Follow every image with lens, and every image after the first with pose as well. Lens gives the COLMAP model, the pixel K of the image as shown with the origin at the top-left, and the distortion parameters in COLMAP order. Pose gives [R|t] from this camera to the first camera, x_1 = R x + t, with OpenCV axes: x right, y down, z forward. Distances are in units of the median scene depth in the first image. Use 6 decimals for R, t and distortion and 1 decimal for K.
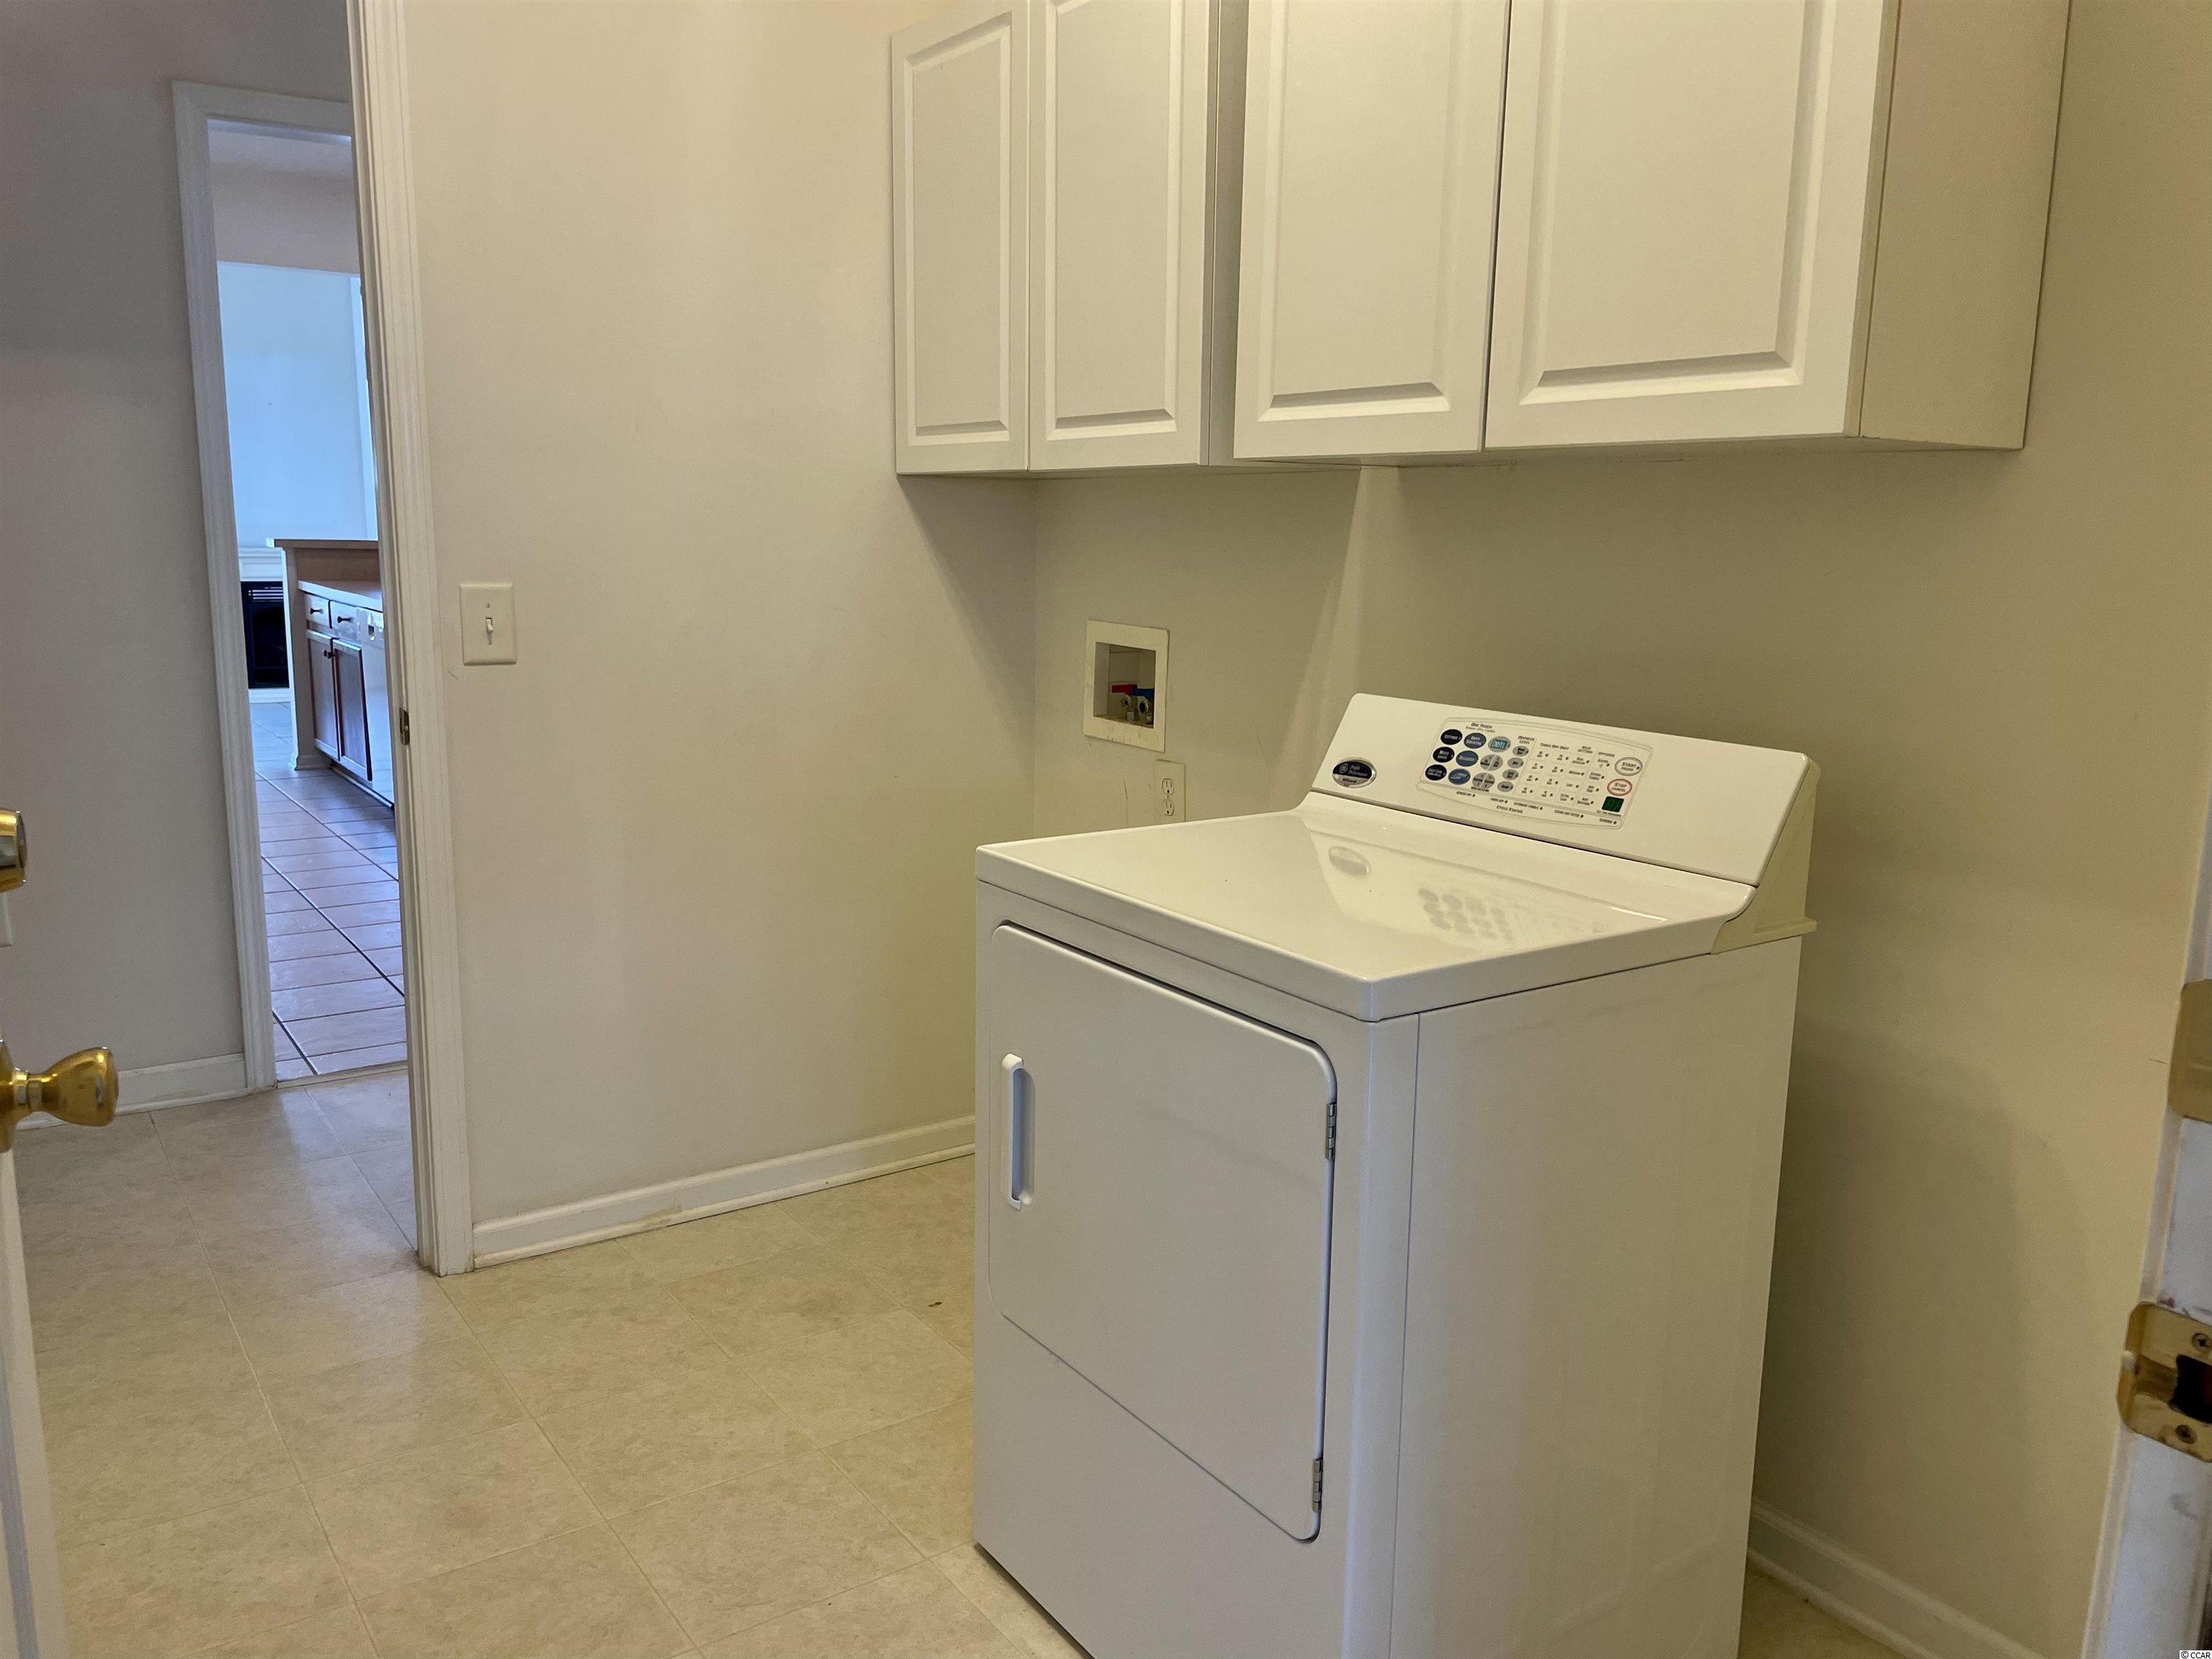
lens RADIAL K [[1669.4, 0, 1102.5], [0, 1669.4, 829.2], [0, 0, 1]] dist [0.083106, -0.104591]
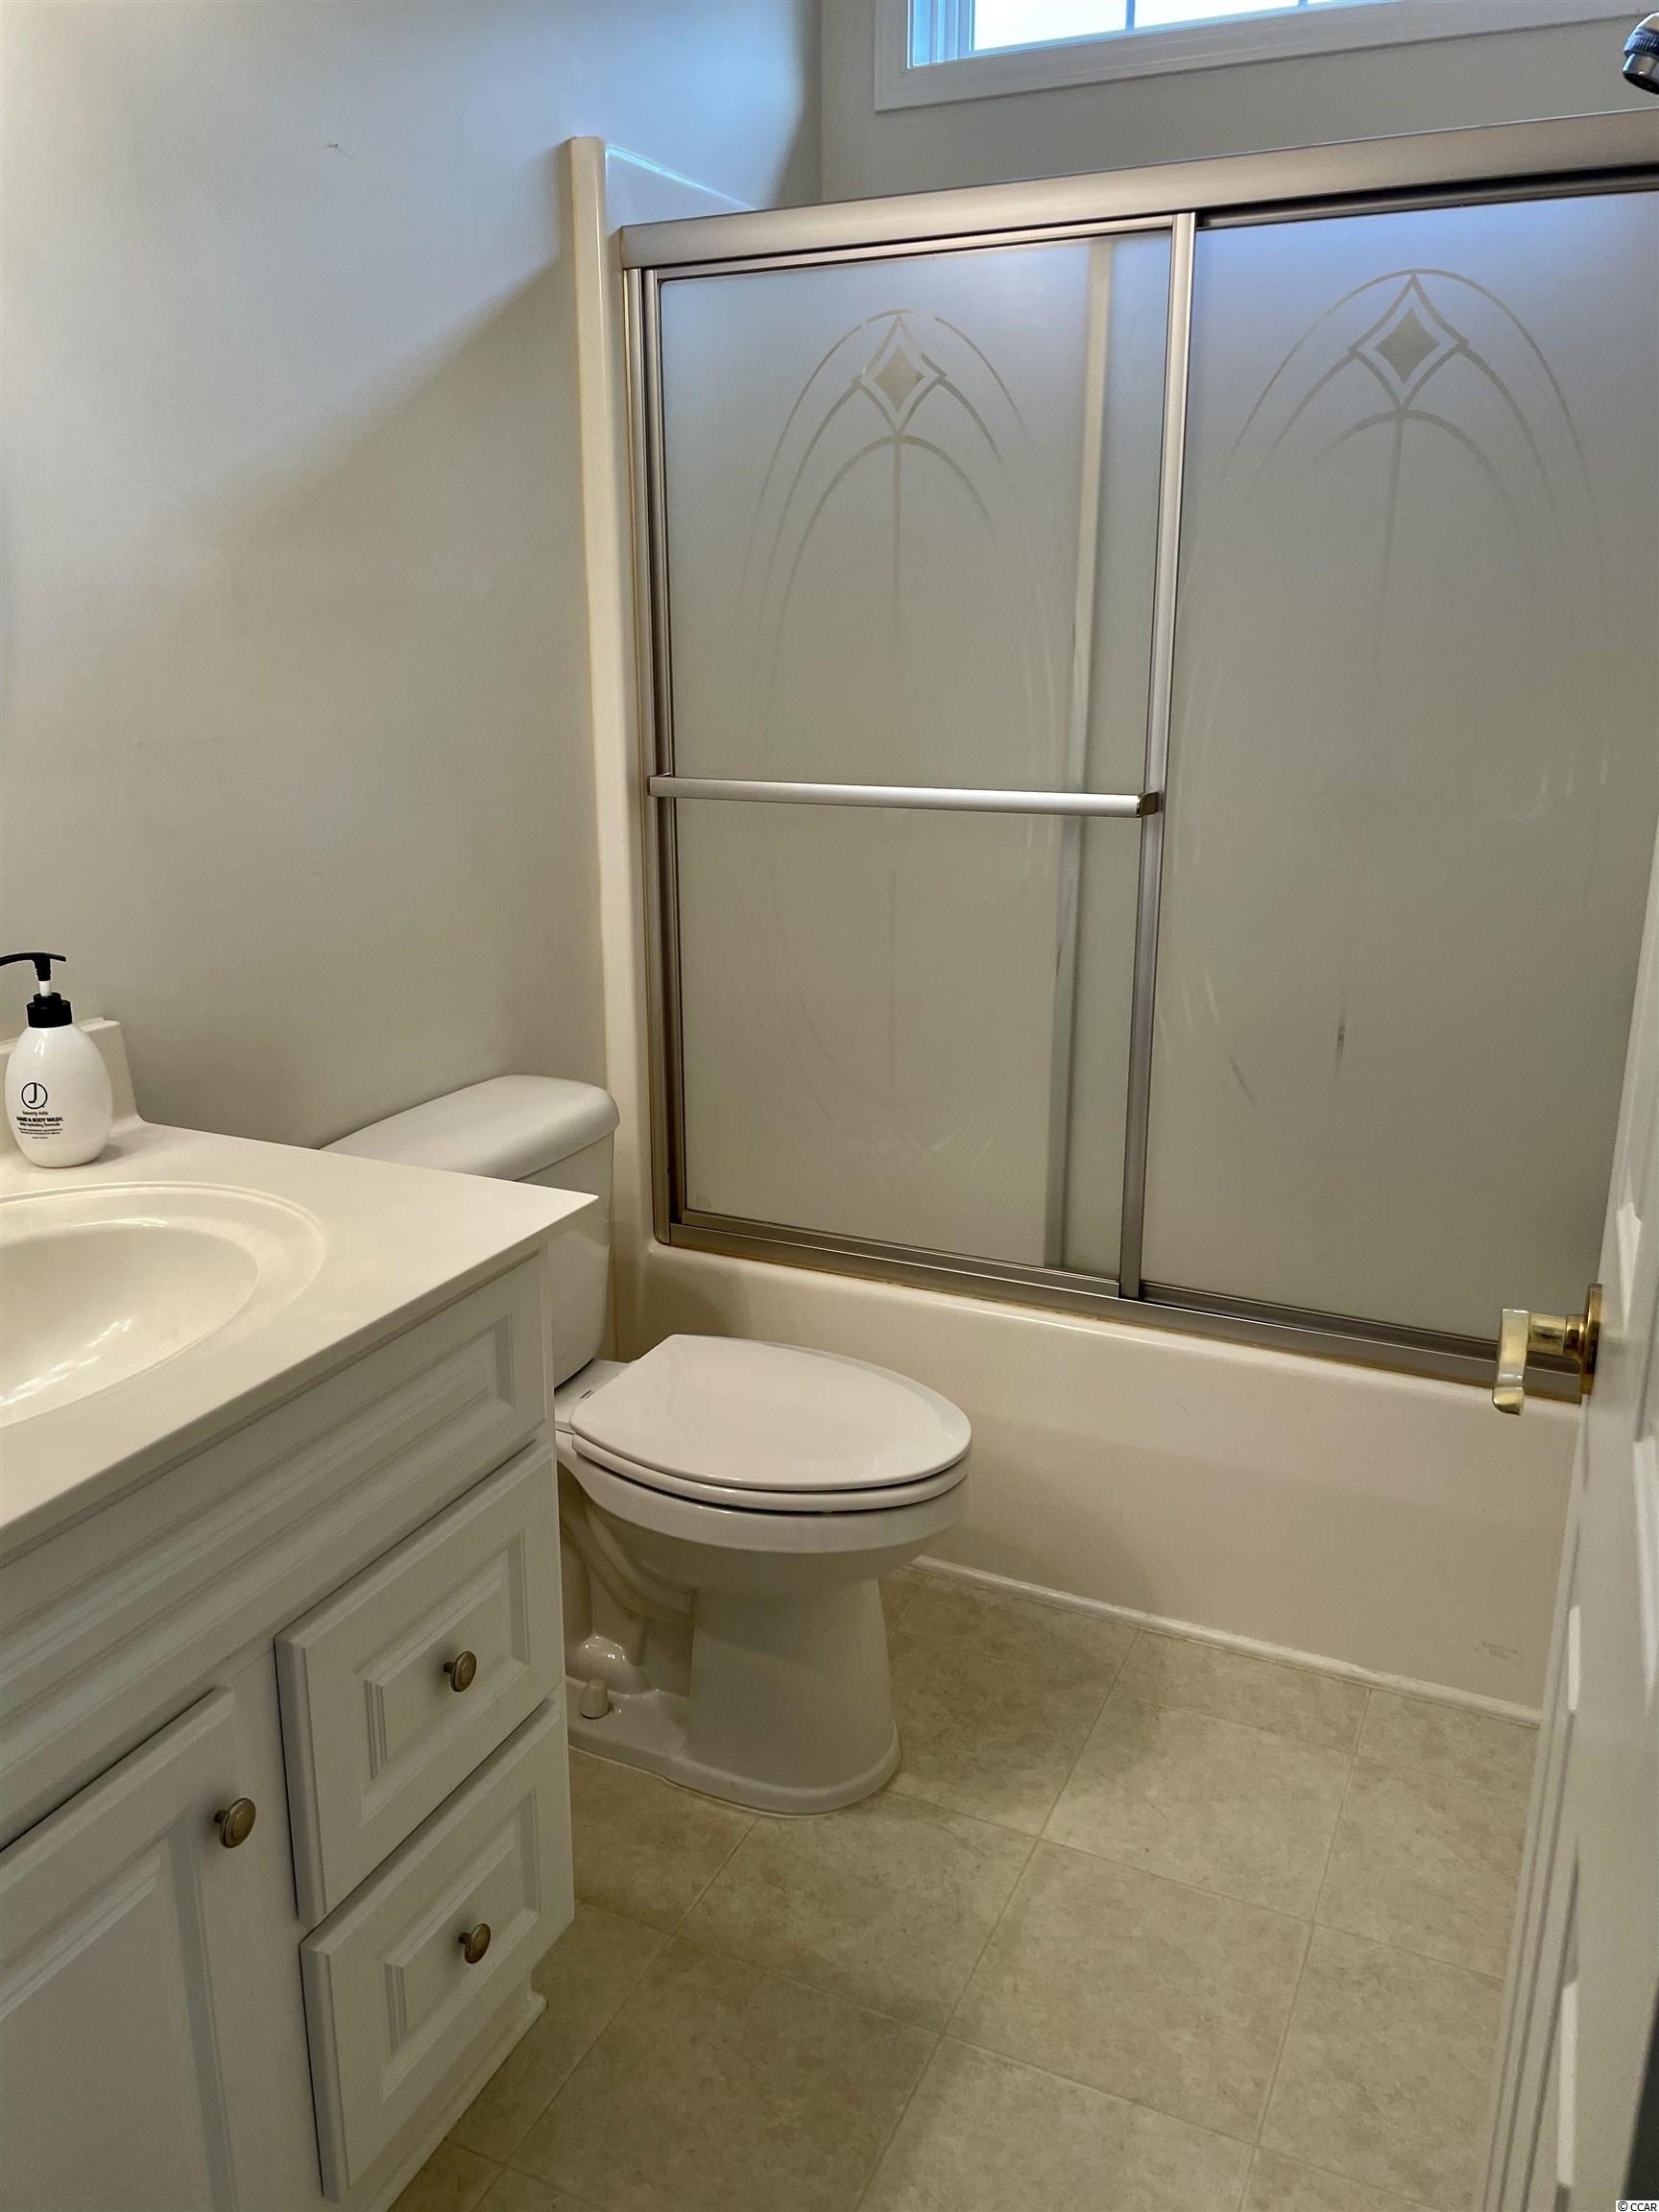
lens RADIAL K [[1669.4, 0, 829.9], [0, 1669.4, 1109.1], [0, 0, 1]] dist [0.083106, -0.104591]
pose [[-0.496492, -0.257052, 0.829108, -0.988791], [0.143098, 0.917843, 0.370253, -0.313046], [-0.856165, 0.302472, -0.418919, 1.517920]]
